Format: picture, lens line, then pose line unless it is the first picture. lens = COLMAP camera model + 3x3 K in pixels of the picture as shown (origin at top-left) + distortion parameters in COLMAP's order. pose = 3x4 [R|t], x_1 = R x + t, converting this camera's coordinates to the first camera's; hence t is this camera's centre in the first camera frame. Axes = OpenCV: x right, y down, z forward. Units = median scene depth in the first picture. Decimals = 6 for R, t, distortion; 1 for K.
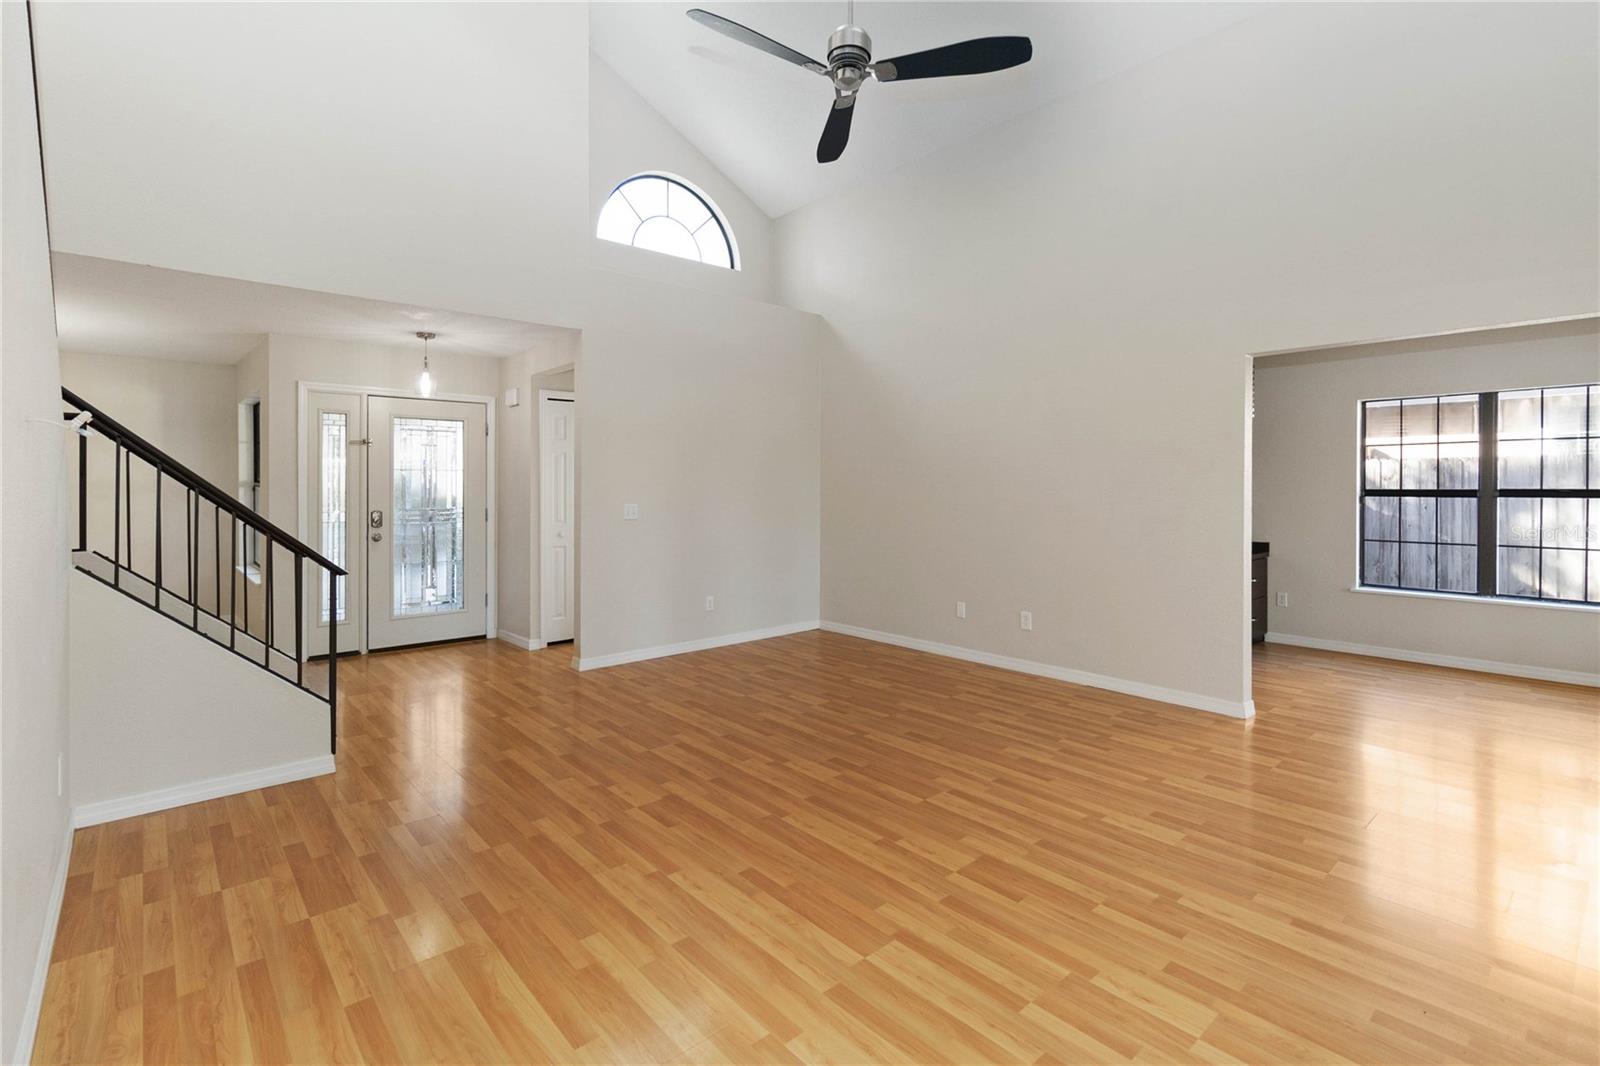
lens RADIAL K [[733.6, 0, 794.4], [0, 733.6, 506.8], [0, 0, 1]] dist [-0.001113, 0.000175]
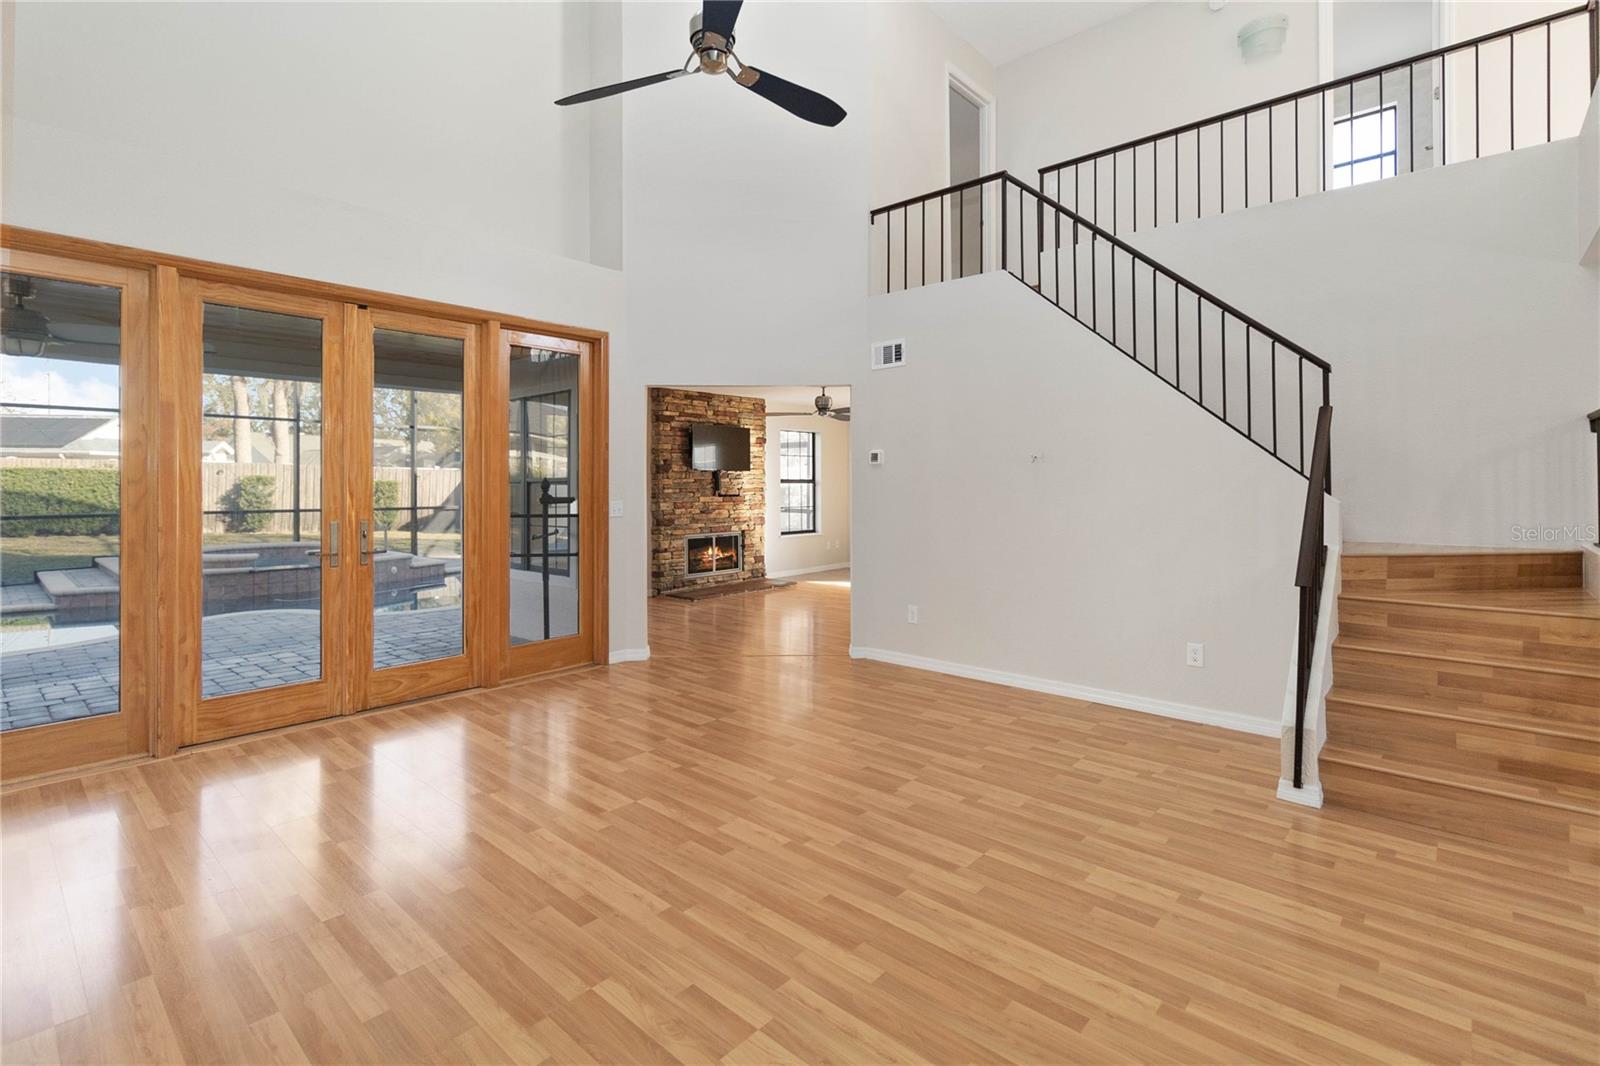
lens RADIAL K [[744.1, 0, 796.9], [0, 744.1, 478.7], [0, 0, 1]] dist [0.002328, 0.000870]
pose [[-0.993128, 0.002612, -0.117004, 0.075124], [0.000050, 0.999760, 0.021898, -0.053589], [0.117033, 0.021742, -0.992890, 1.932684]]
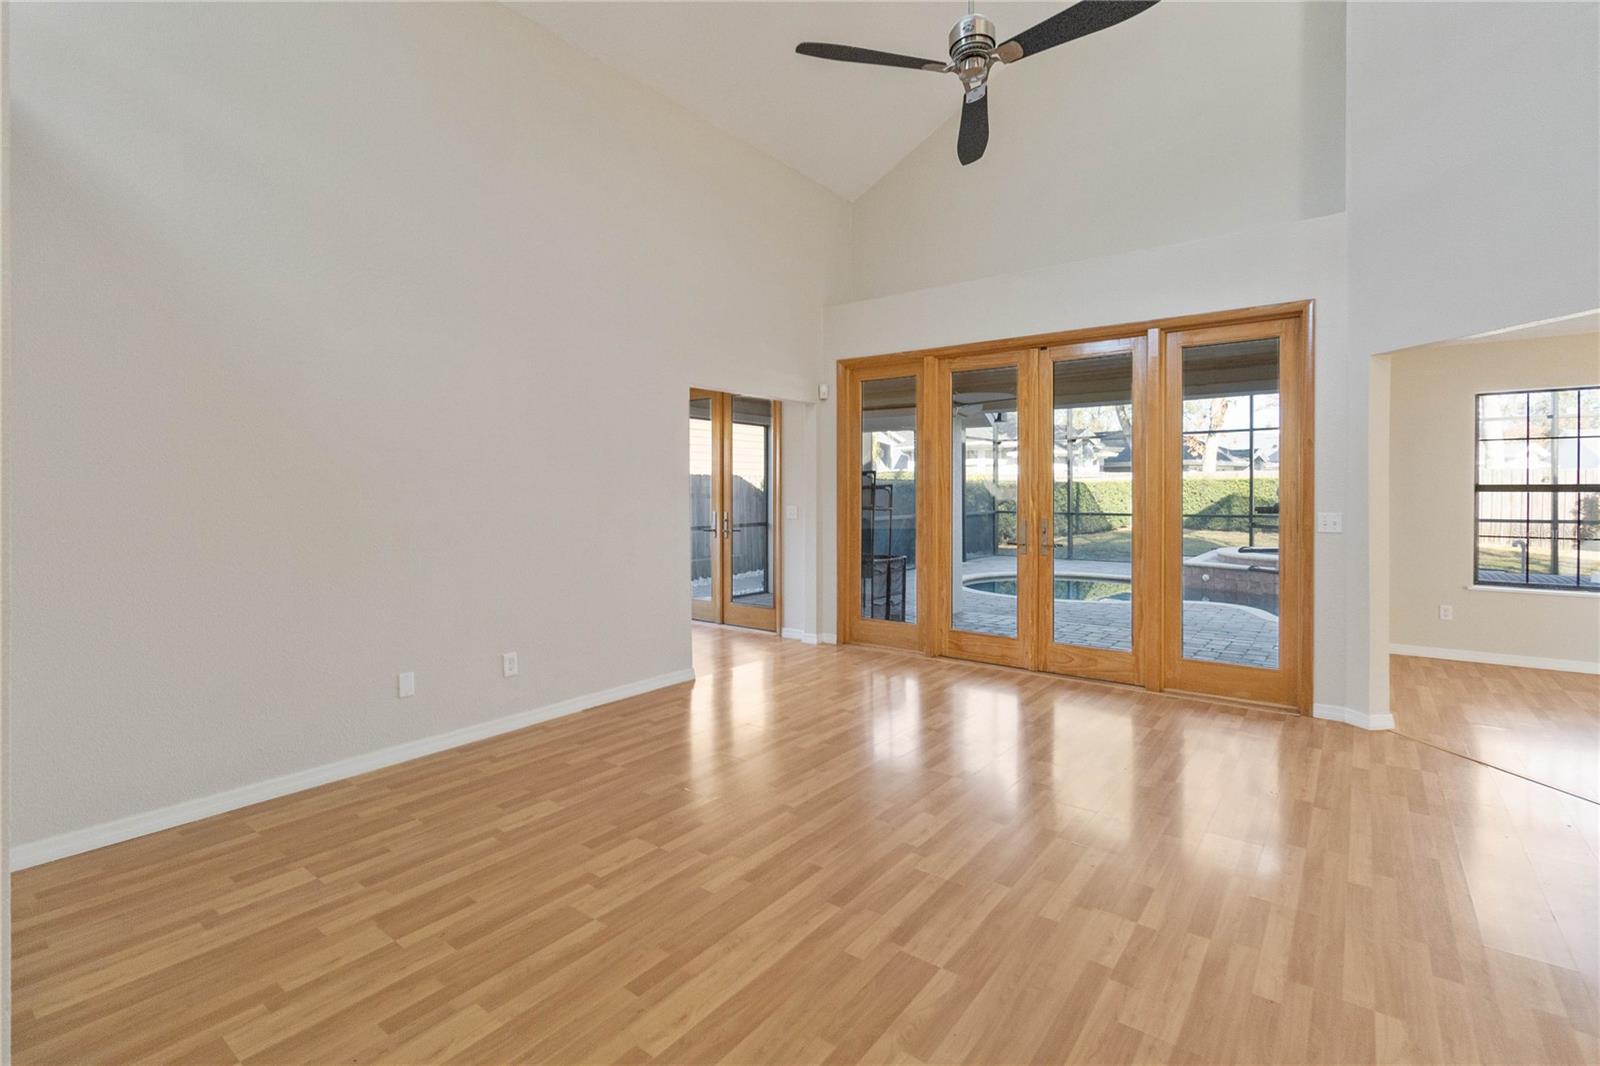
lens RADIAL K [[733.6, 0, 794.4], [0, 733.6, 506.8], [0, 0, 1]] dist [-0.001113, 0.000175]
pose [[-0.194708, -0.019008, 0.980677, -0.813317], [0.028148, 0.999292, 0.024958, -0.035543], [-0.980457, 0.032463, -0.194035, 1.380060]]
